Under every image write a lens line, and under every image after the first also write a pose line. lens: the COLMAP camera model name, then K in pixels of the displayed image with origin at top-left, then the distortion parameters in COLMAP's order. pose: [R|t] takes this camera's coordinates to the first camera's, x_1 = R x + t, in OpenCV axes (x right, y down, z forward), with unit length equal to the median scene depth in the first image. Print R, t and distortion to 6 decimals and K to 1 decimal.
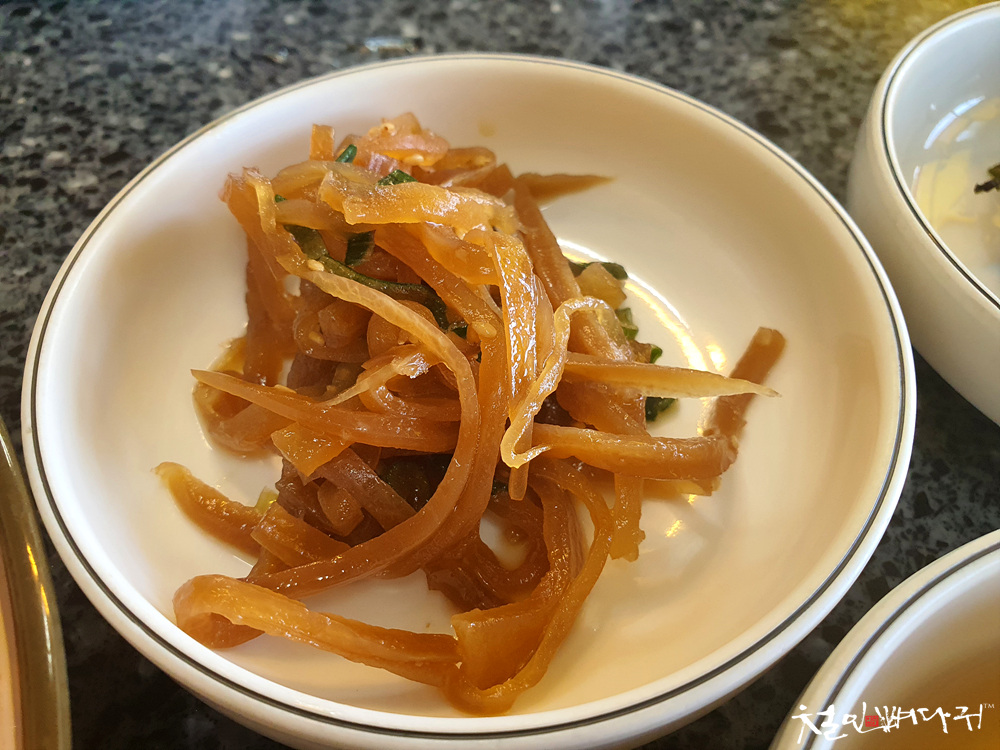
lens RADIAL K [[809.7, 0, 493.0], [0, 809.7, 375.9], [0, 0, 1]] dist [-0.008634, 0.031940]
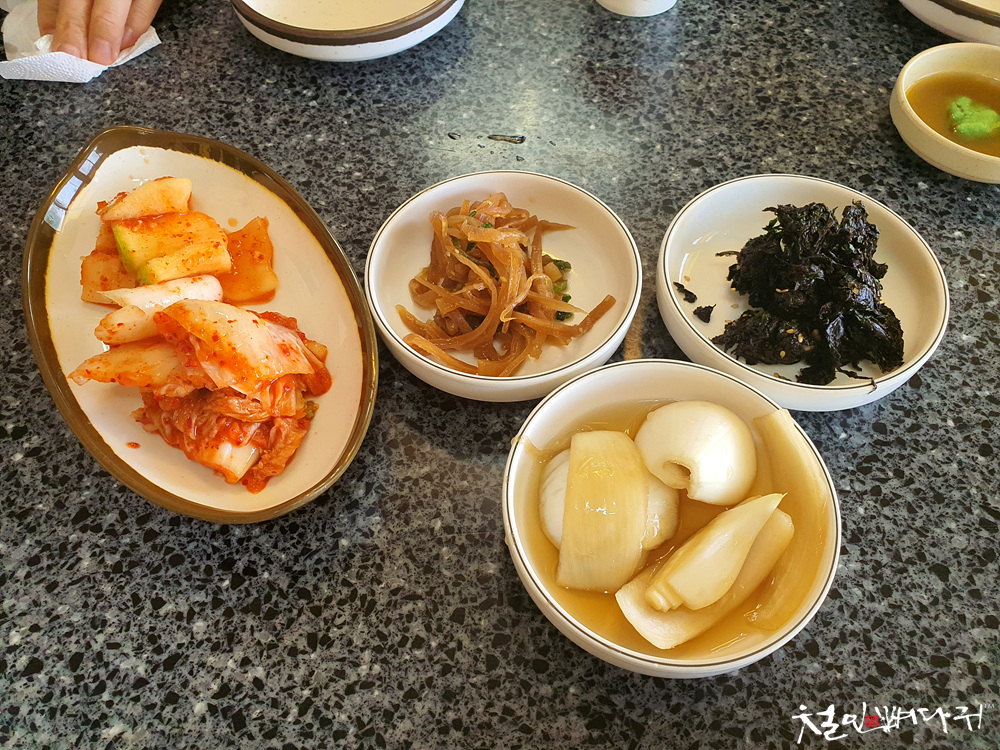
lens RADIAL K [[809.7, 0, 506.3], [0, 809.7, 369.8], [0, 0, 1]] dist [-0.008634, 0.031940]
pose [[0.976588, 0.179938, -0.117892, 0.271785], [-0.170436, 0.981580, 0.086331, 0.009787], [0.131254, -0.064217, 0.989267, -1.355779]]
